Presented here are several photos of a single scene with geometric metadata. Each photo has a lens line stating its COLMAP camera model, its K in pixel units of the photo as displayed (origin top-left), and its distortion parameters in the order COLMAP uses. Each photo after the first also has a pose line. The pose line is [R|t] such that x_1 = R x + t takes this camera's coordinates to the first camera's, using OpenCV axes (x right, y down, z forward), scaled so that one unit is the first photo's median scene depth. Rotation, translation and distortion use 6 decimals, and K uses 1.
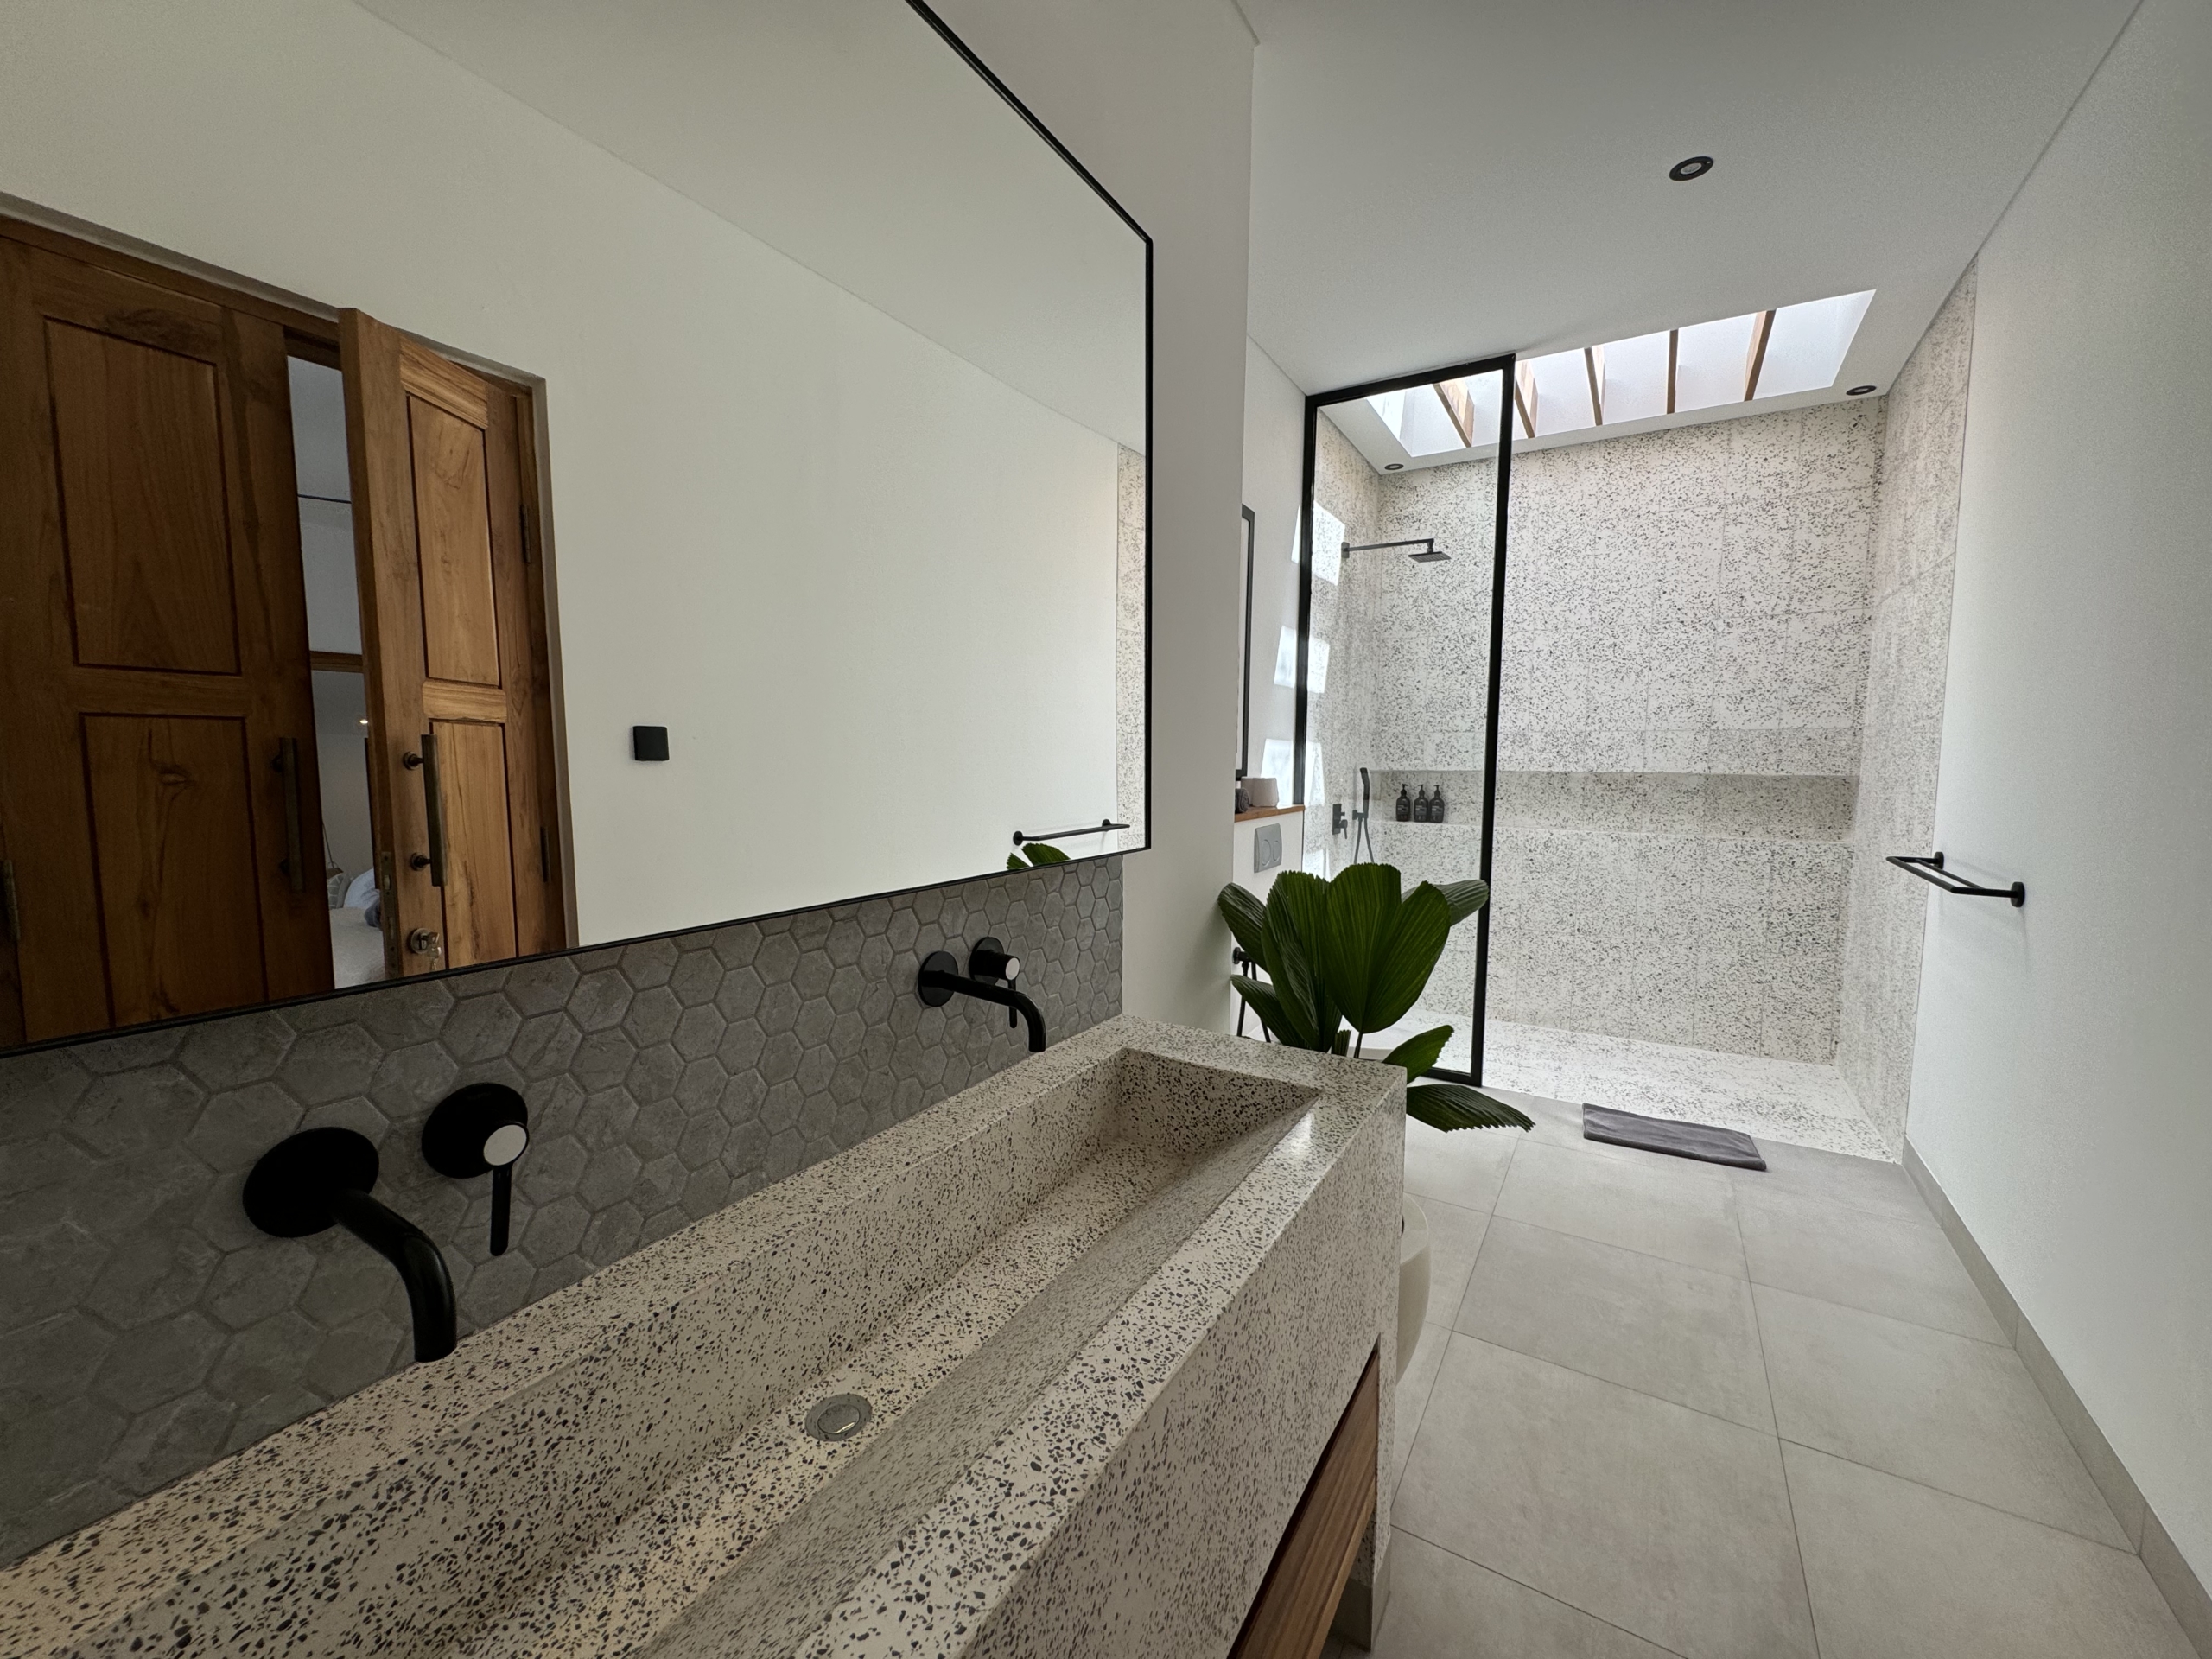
lens RADIAL K [[885.3, 0, 1096.6], [0, 885.3, 825.8], [0, 0, 1]] dist [-0.004727, 0.001520]
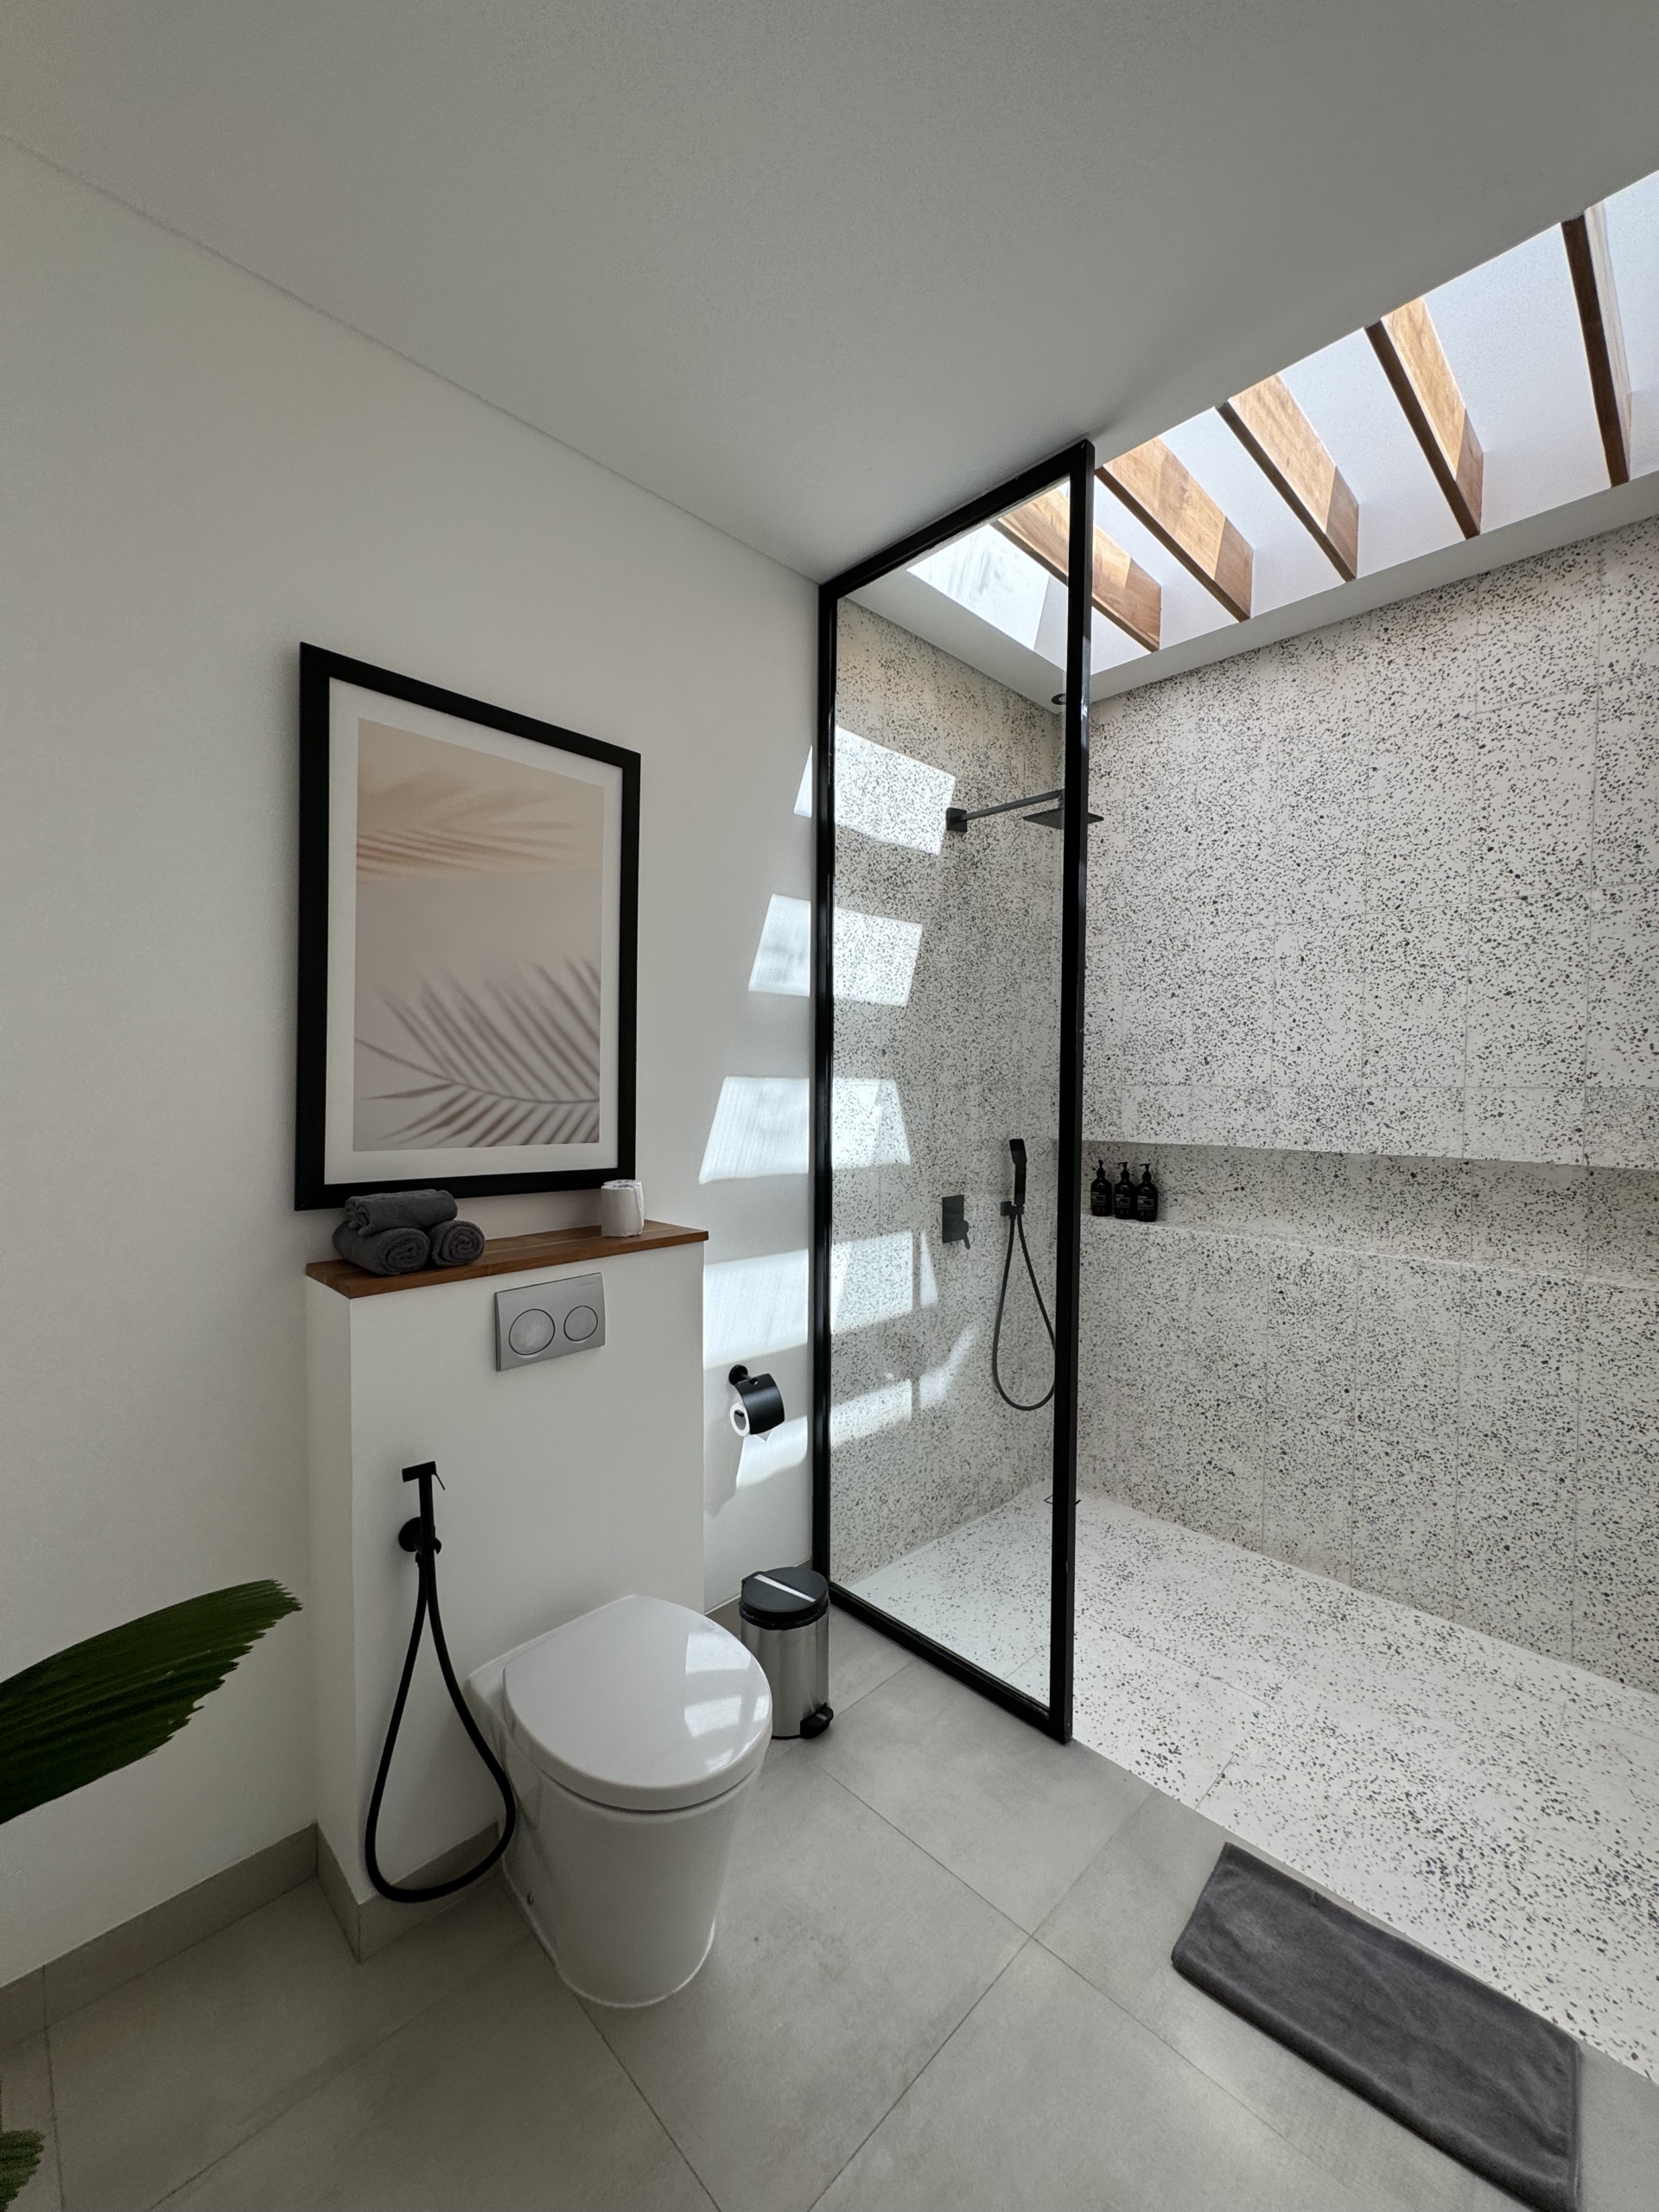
lens RADIAL K [[885.3, 0, 828.7], [0, 885.3, 1104.4], [0, 0, 1]] dist [-0.004727, 0.001520]
pose [[0.972920, 0.001931, -0.231133, 0.347067], [-0.013989, 0.998624, -0.050542, -0.060833], [0.230718, 0.052407, 0.971608, 0.339510]]
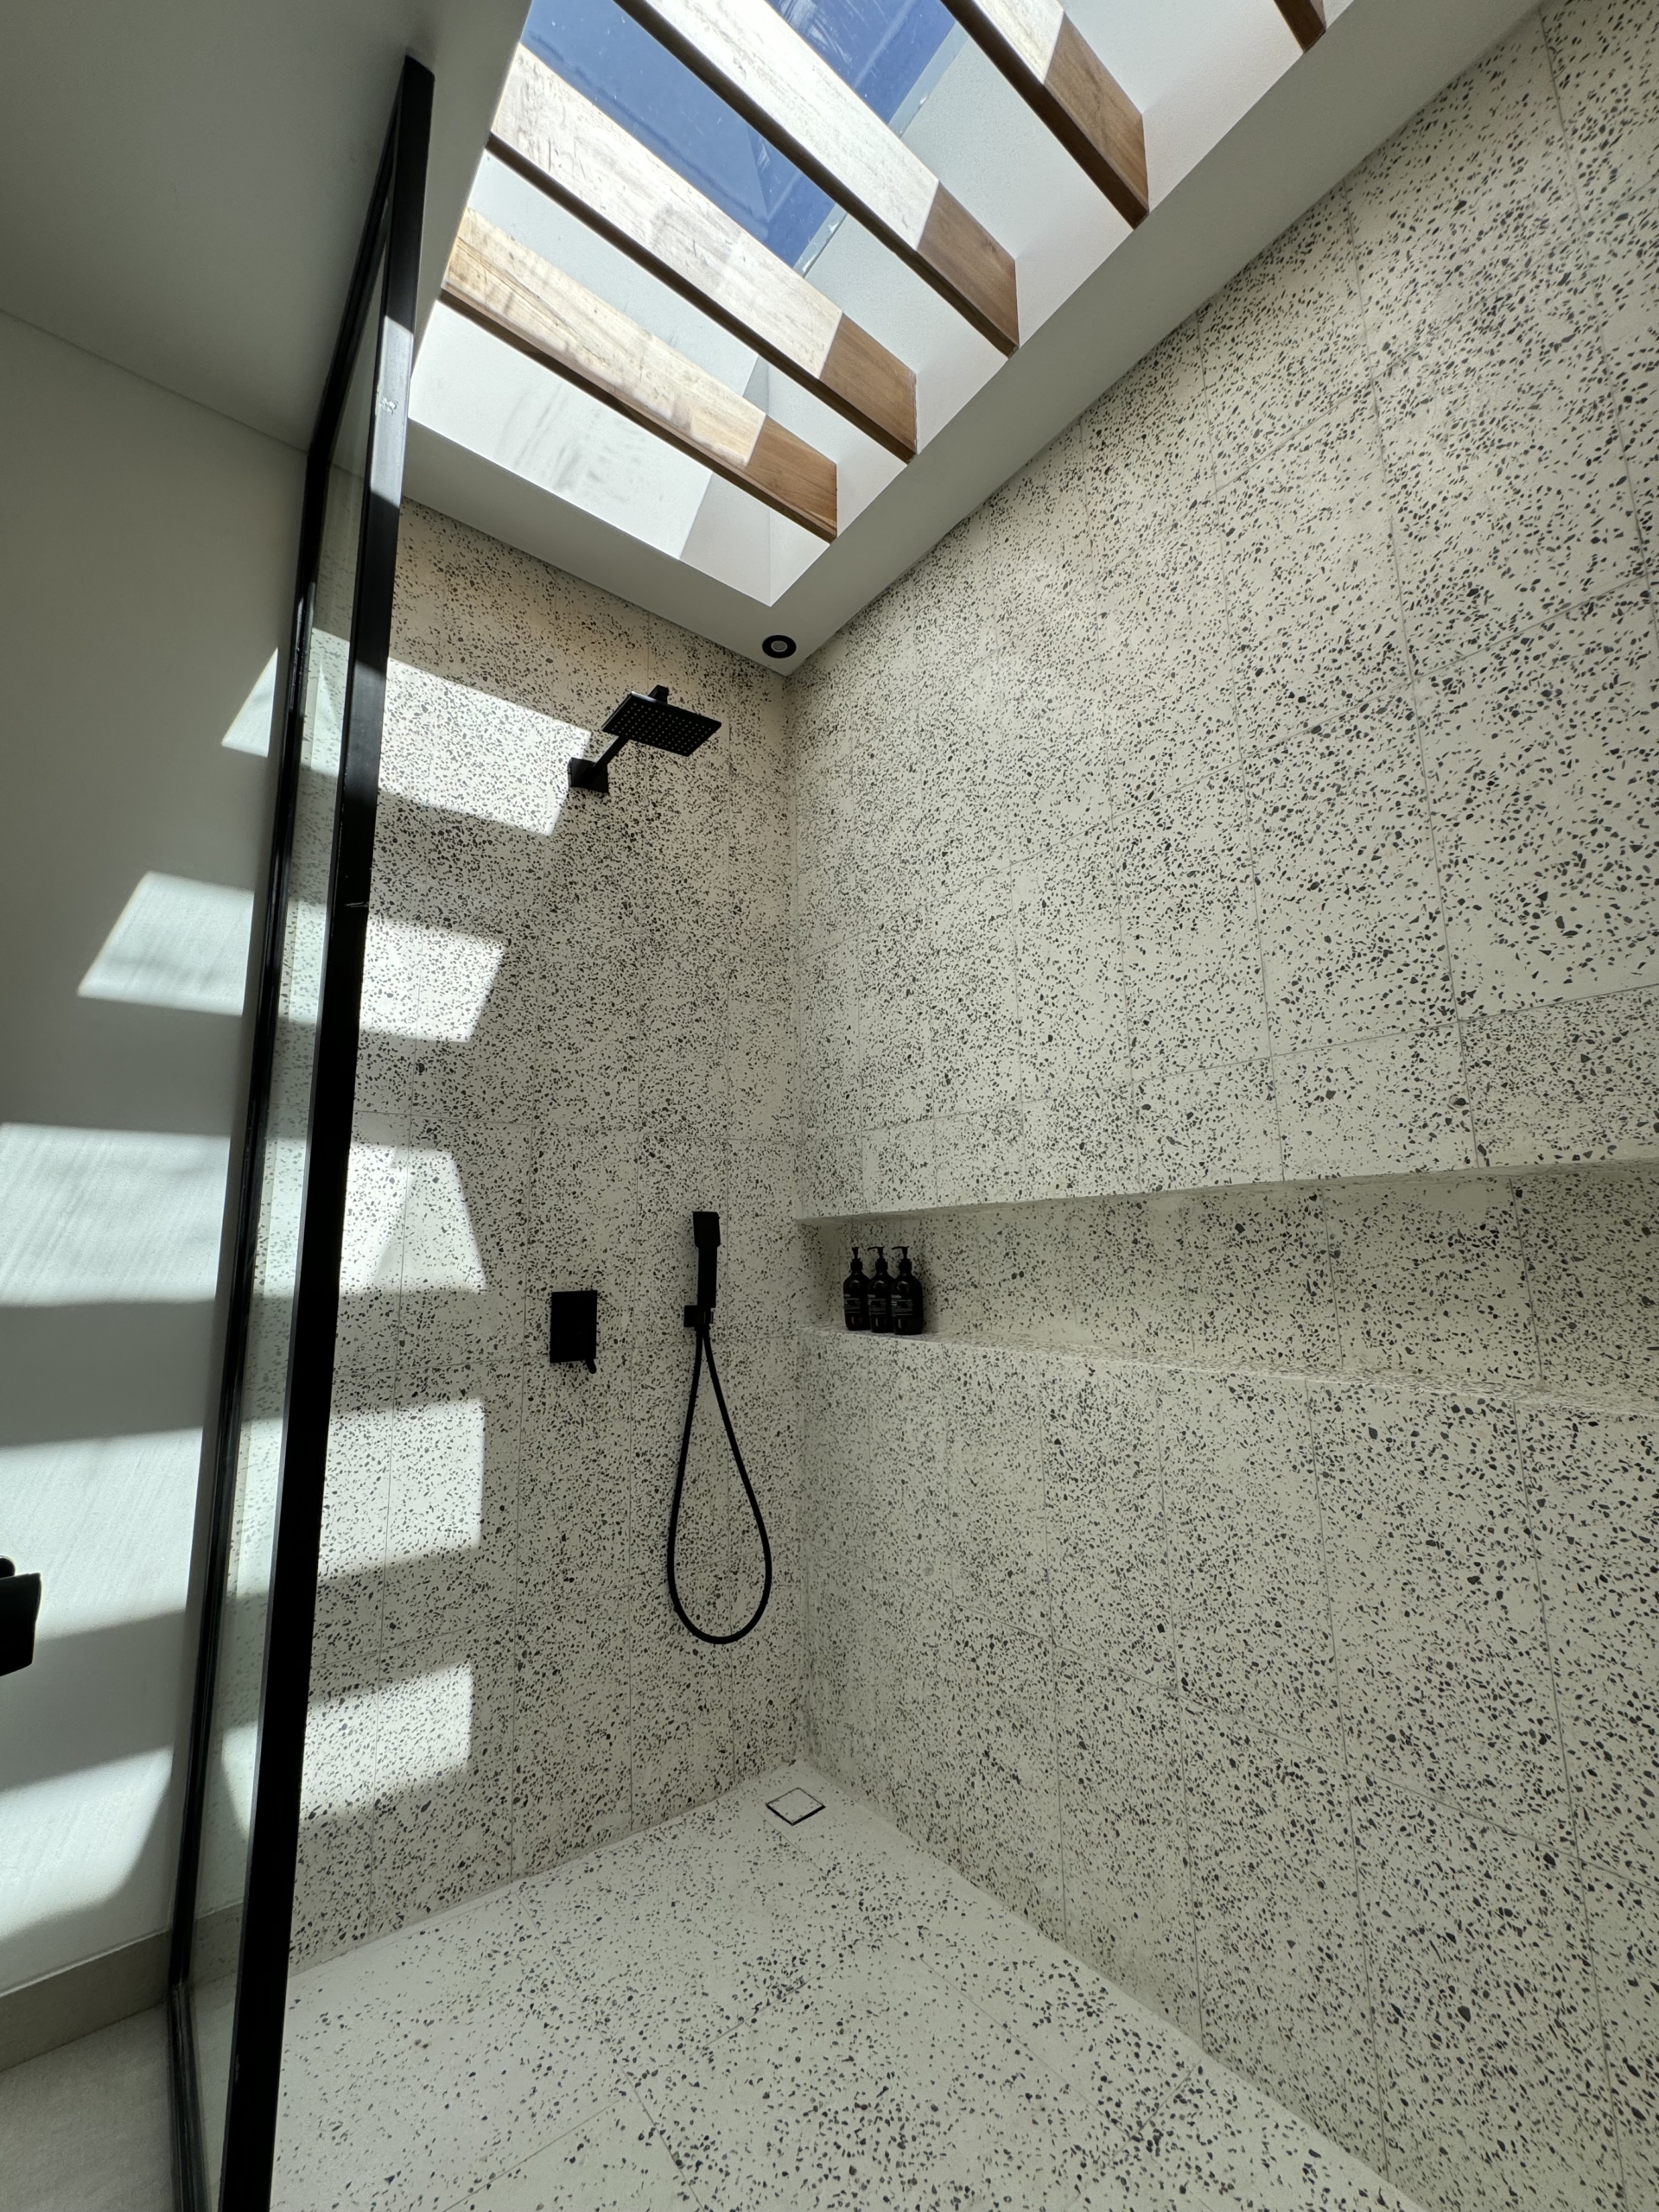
lens RADIAL K [[885.3, 0, 830.9], [0, 885.3, 1104.0], [0, 0, 1]] dist [-0.004727, 0.001520]
pose [[0.939652, -0.079540, -0.332756, 0.570629], [-0.002275, 0.971126, -0.238557, -0.010684], [0.342123, 0.224918, 0.912340, 0.639960]]
